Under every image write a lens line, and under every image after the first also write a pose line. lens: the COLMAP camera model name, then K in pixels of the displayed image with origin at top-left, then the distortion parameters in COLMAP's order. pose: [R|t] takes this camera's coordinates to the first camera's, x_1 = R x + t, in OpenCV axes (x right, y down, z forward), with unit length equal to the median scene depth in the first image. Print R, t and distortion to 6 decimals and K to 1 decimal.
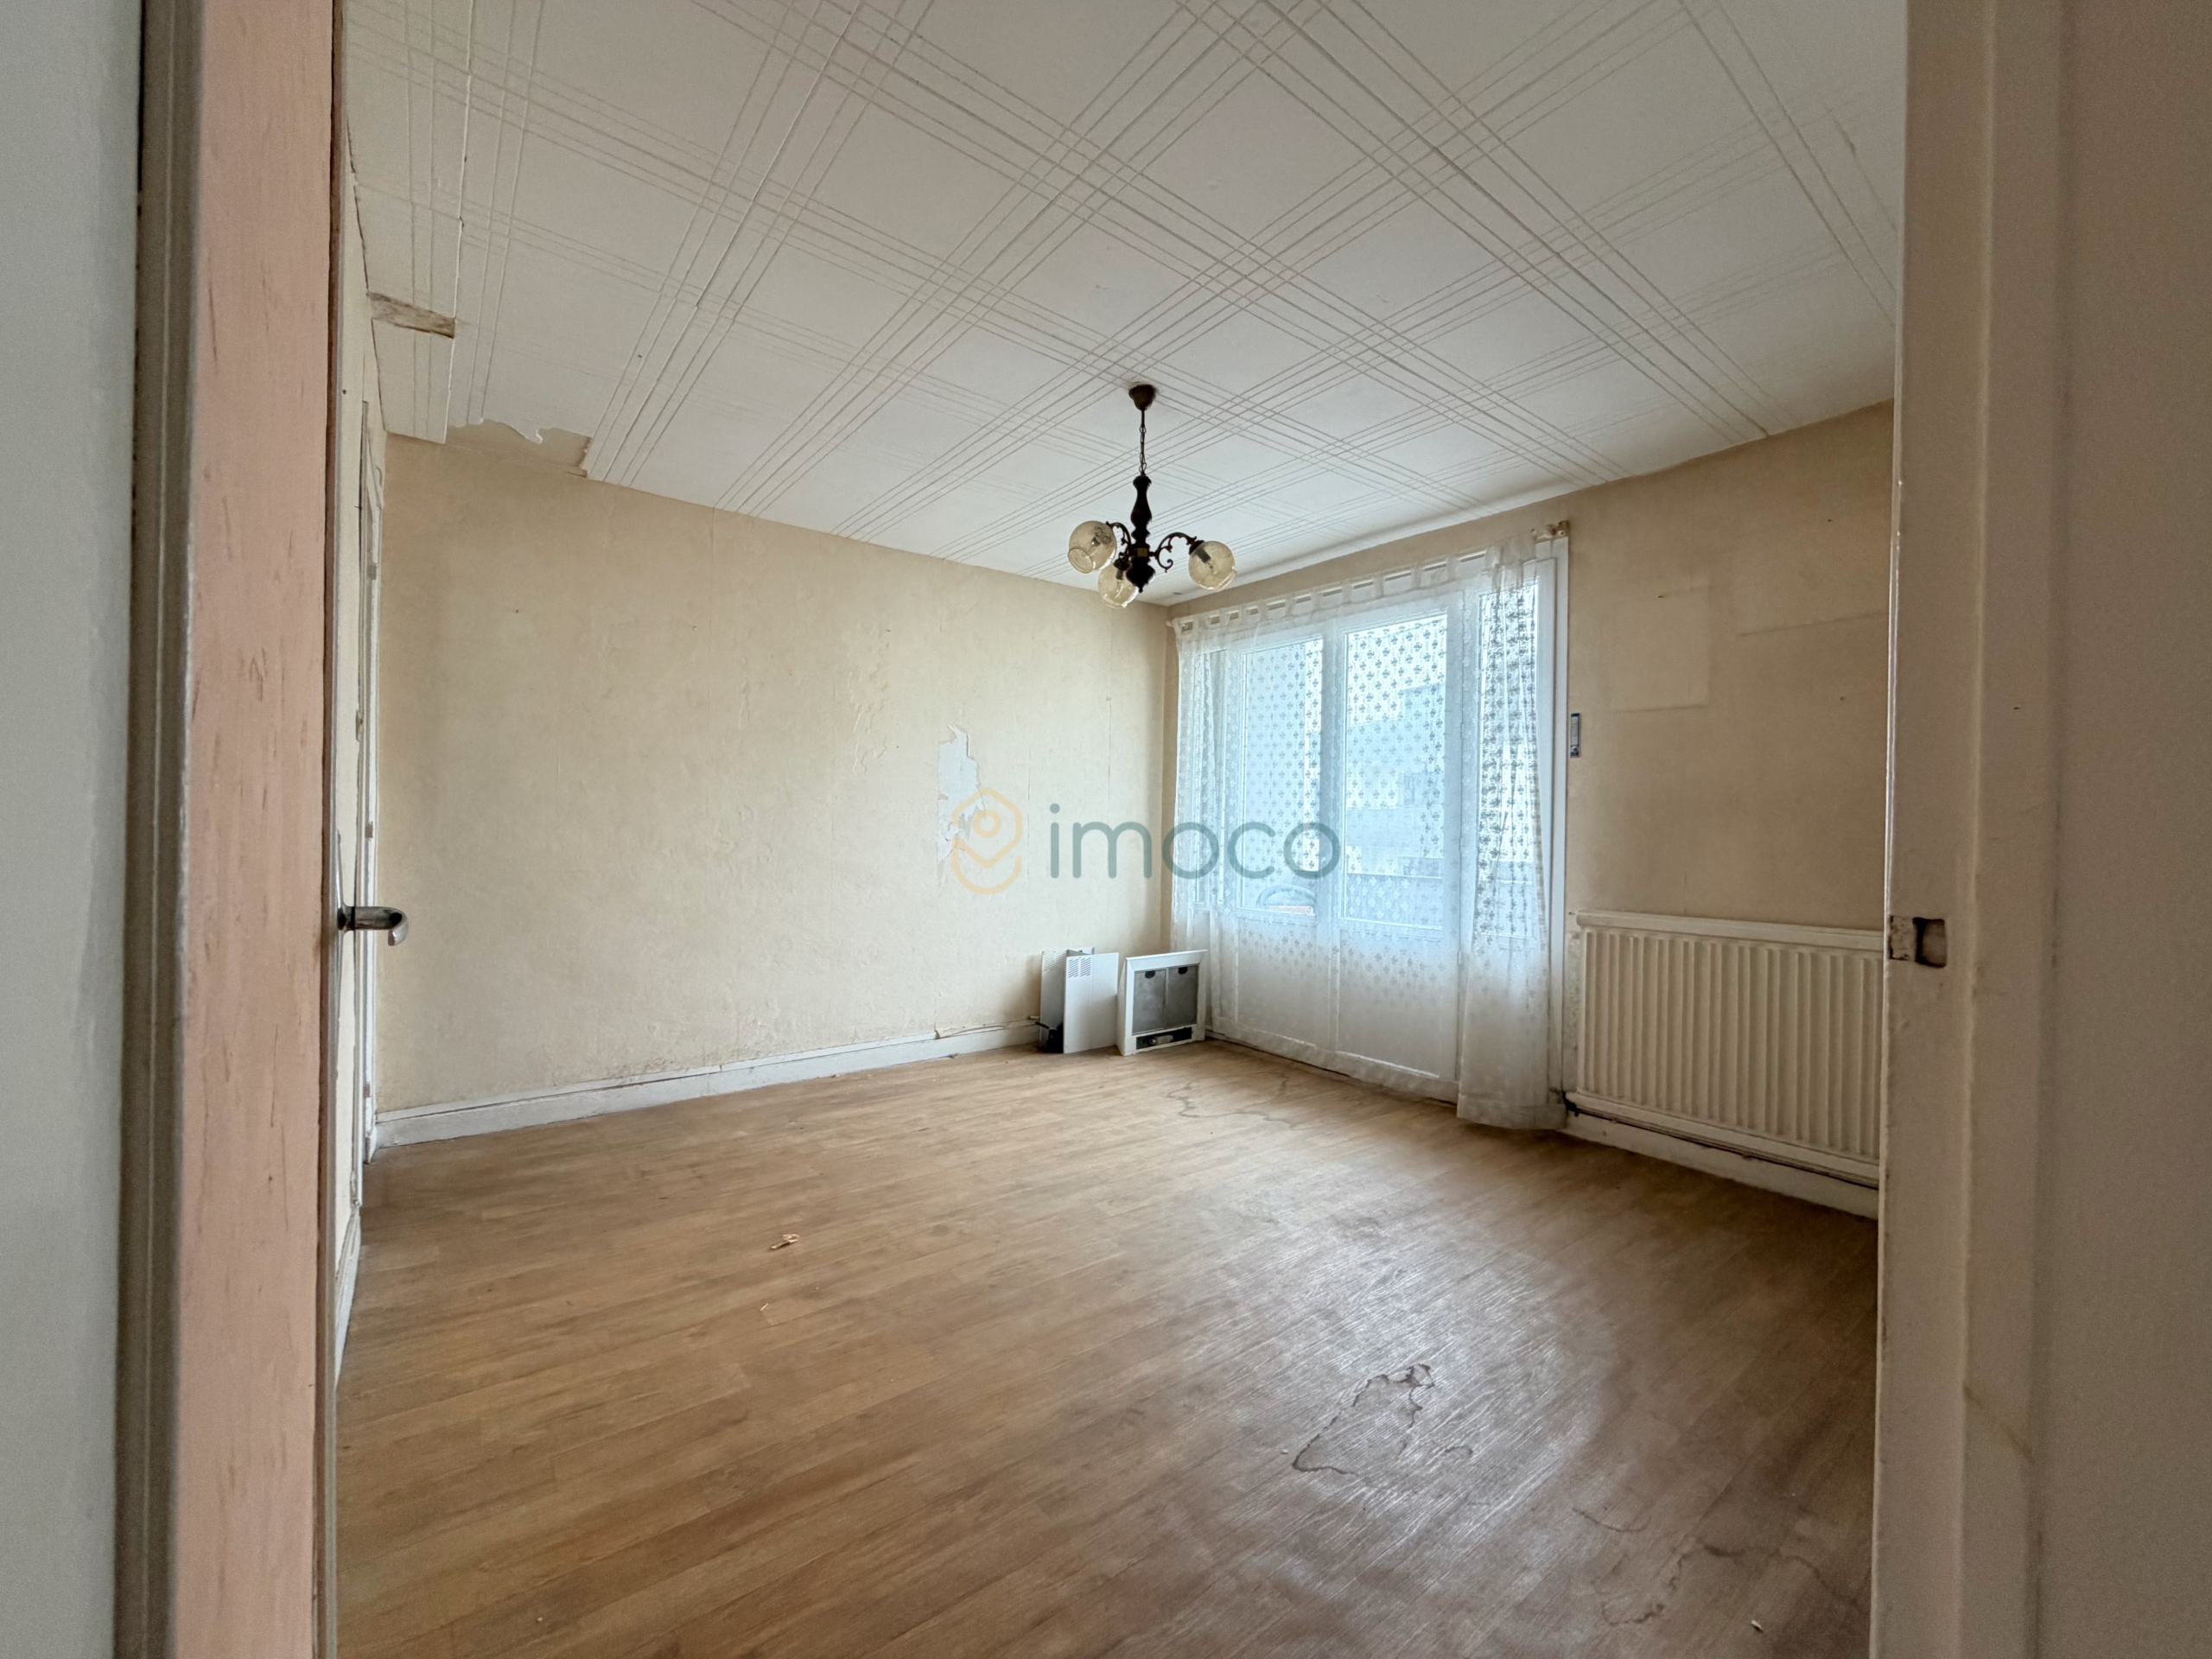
lens RADIAL K [[877.8, 0, 1097.3], [0, 877.8, 829.1], [0, 0, 1]] dist [-0.000214, -0.000160]
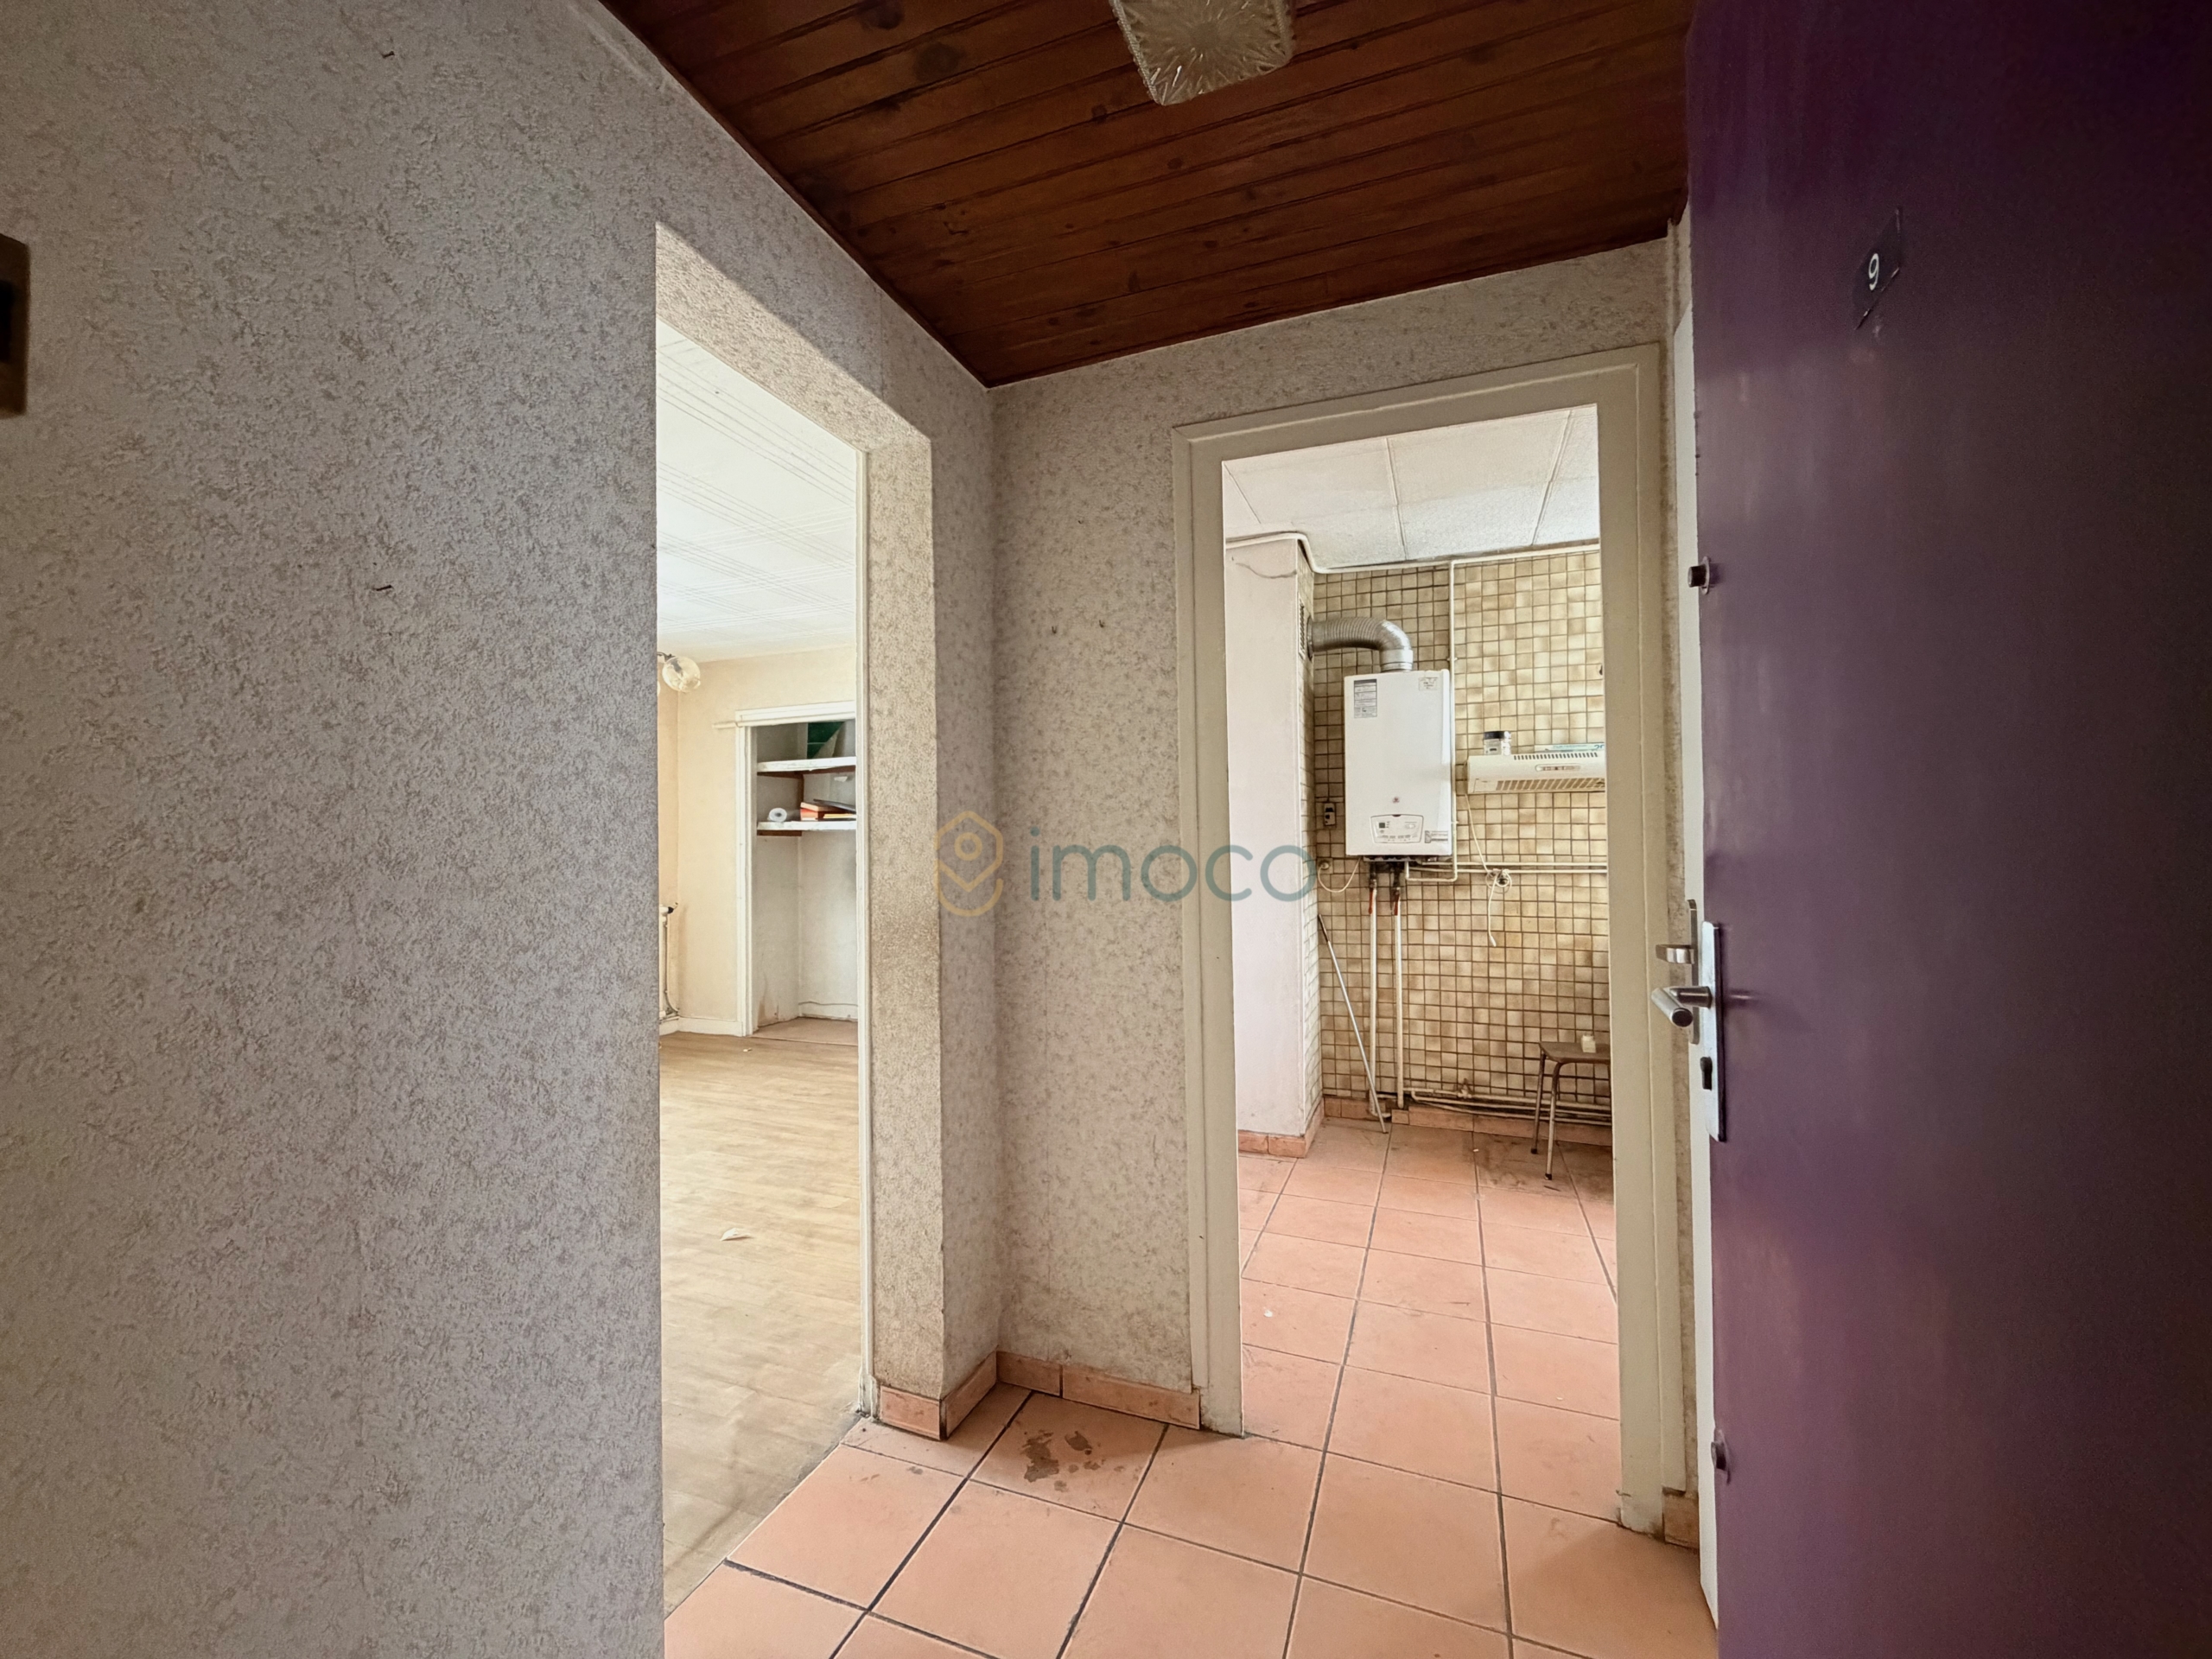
lens RADIAL K [[877.8, 0, 1098.8], [0, 877.8, 827.3], [0, 0, 1]] dist [-0.000214, -0.000160]
pose [[-0.514075, 0.002261, 0.857742, -1.267034], [-0.000857, 0.999995, -0.003150, -0.059046], [-0.857745, -0.002354, -0.514070, 0.930489]]
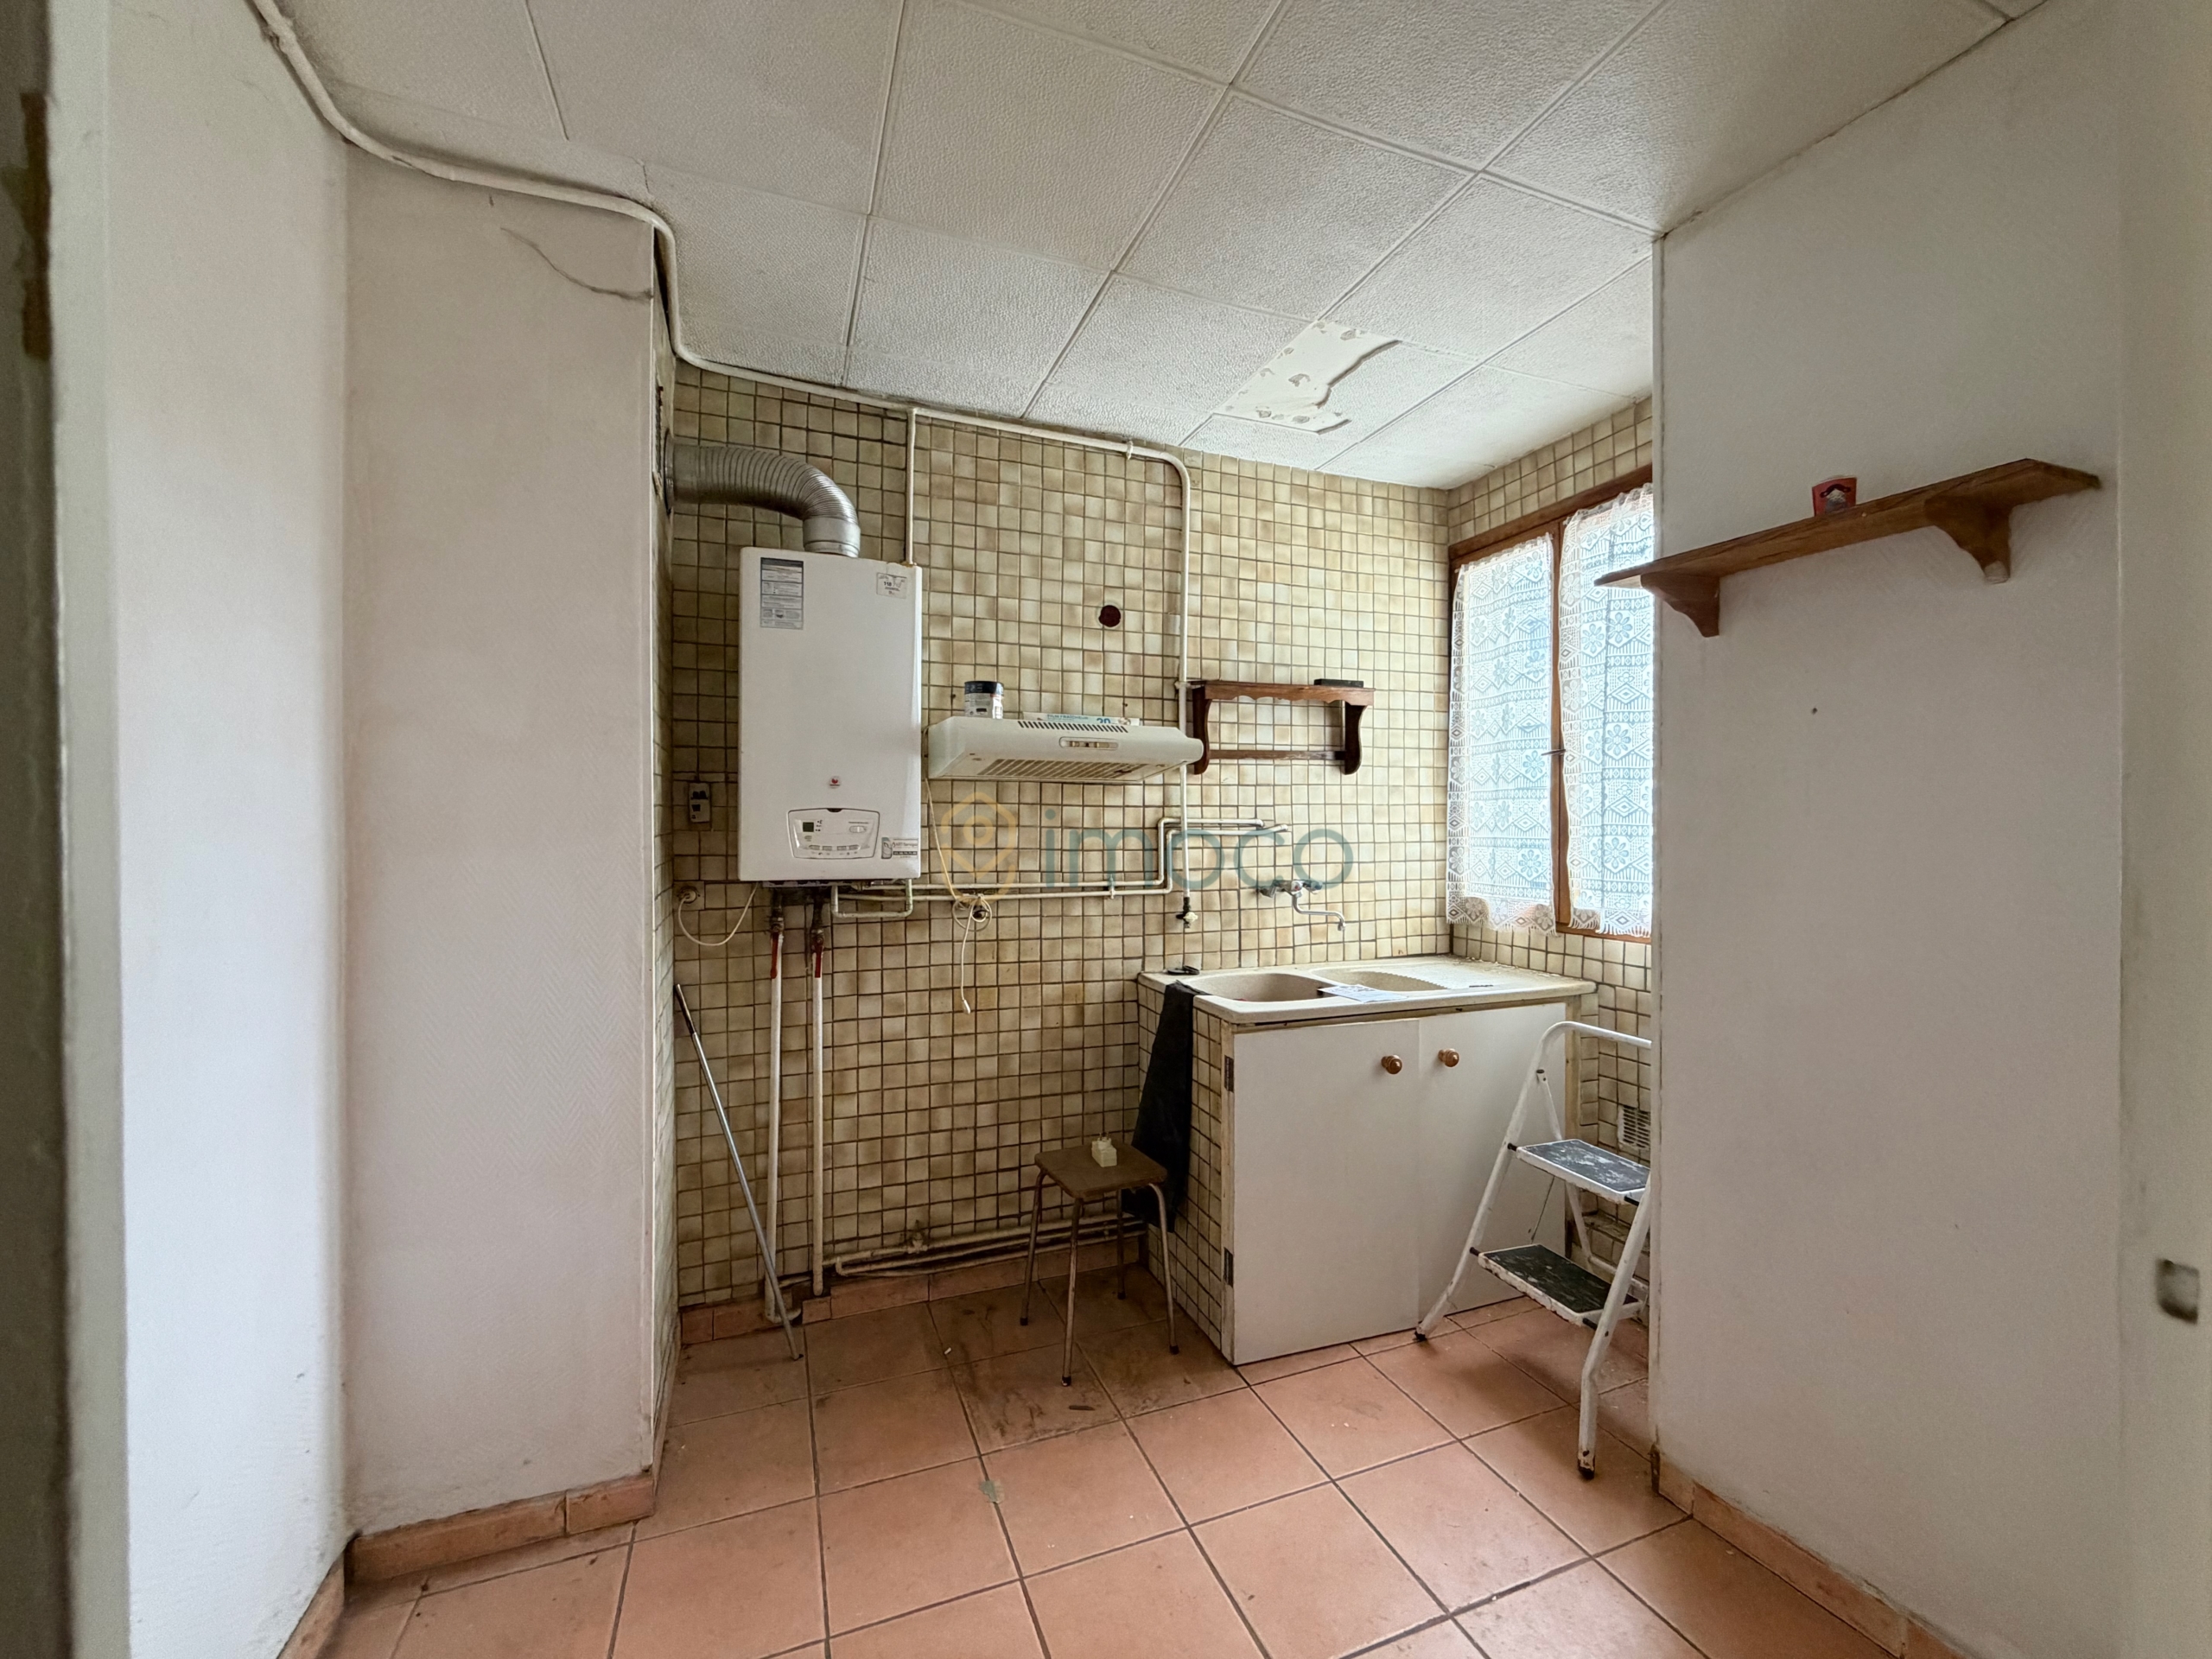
lens RADIAL K [[877.8, 0, 1095.0], [0, 877.8, 831.2], [0, 0, 1]] dist [-0.000214, -0.000160]
pose [[-0.956332, -0.020071, 0.291591, -0.852931], [-0.019077, 0.999798, 0.006252, -0.070542], [-0.291658, 0.000416, -0.956523, 0.567969]]
